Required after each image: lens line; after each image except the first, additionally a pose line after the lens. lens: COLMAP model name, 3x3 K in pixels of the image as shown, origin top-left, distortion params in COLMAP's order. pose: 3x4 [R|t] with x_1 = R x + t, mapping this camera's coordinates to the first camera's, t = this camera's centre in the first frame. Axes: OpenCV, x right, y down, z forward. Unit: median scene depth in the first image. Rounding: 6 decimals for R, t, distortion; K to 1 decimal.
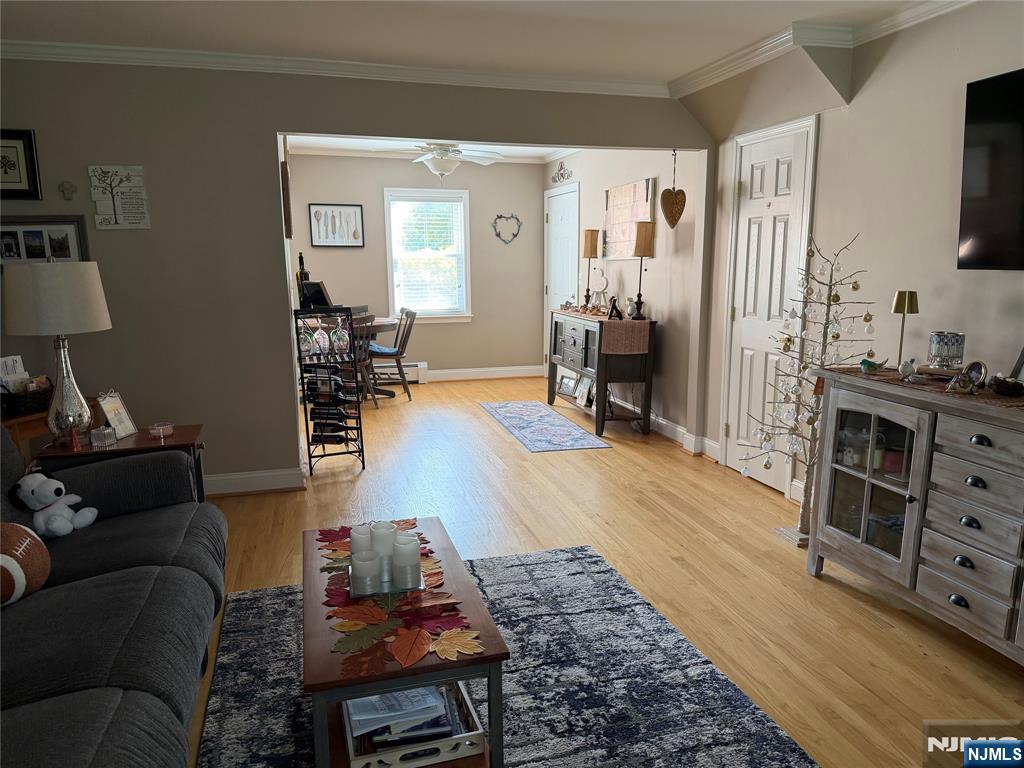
lens RADIAL K [[712.3, 0, 514.8], [0, 712.3, 392.2], [0, 0, 1]] dist [0.038033, -0.037263]
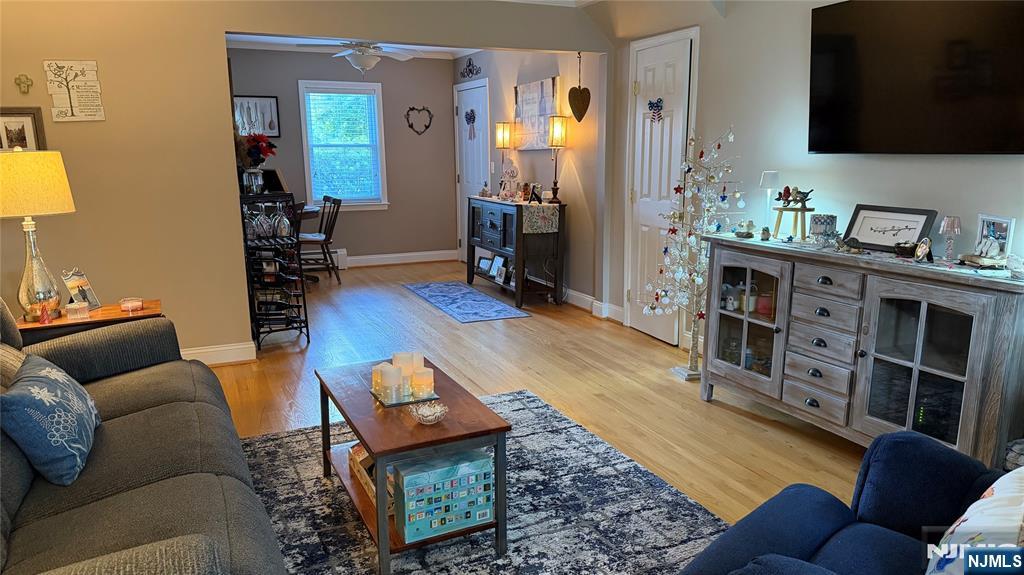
lens RADIAL K [[713.9, 0, 509.9], [0, 713.9, 292.1], [0, 0, 1]] dist [0.074811, -0.081441]
pose [[0.989413, -0.032620, 0.141416, -0.063953], [0.031182, 0.999437, 0.012374, 0.027713], [-0.141740, -0.007833, 0.989873, -0.129566]]
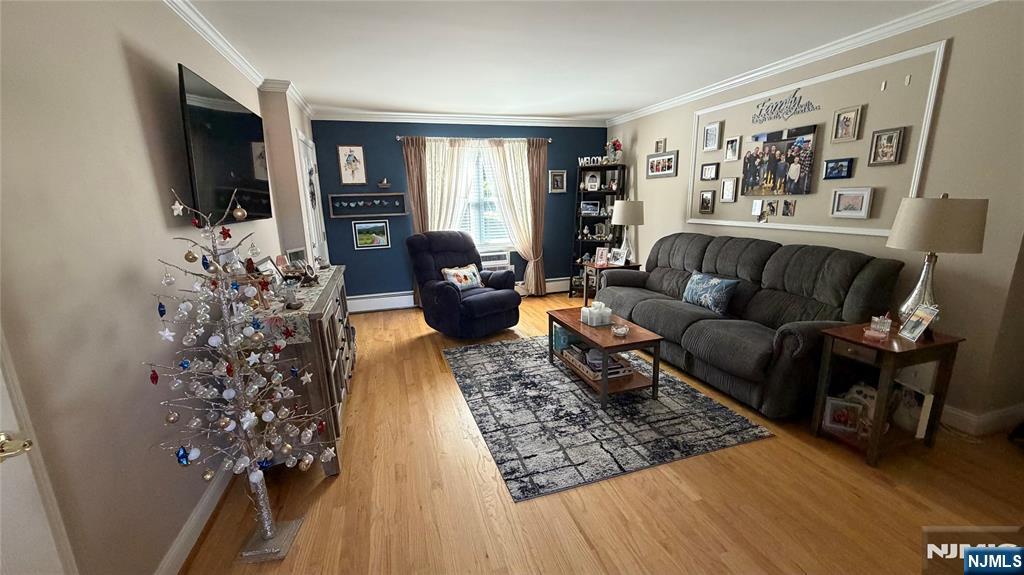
lens RADIAL K [[405.3, 0, 511.2], [0, 405.3, 288.4], [0, 0, 1]] dist [-0.001857, 0.000531]
pose [[-0.999309, 0.034501, -0.013814, 0.081599], [0.026342, 0.919770, 0.391572, -0.206804], [0.026215, 0.390938, -0.920044, 1.058668]]
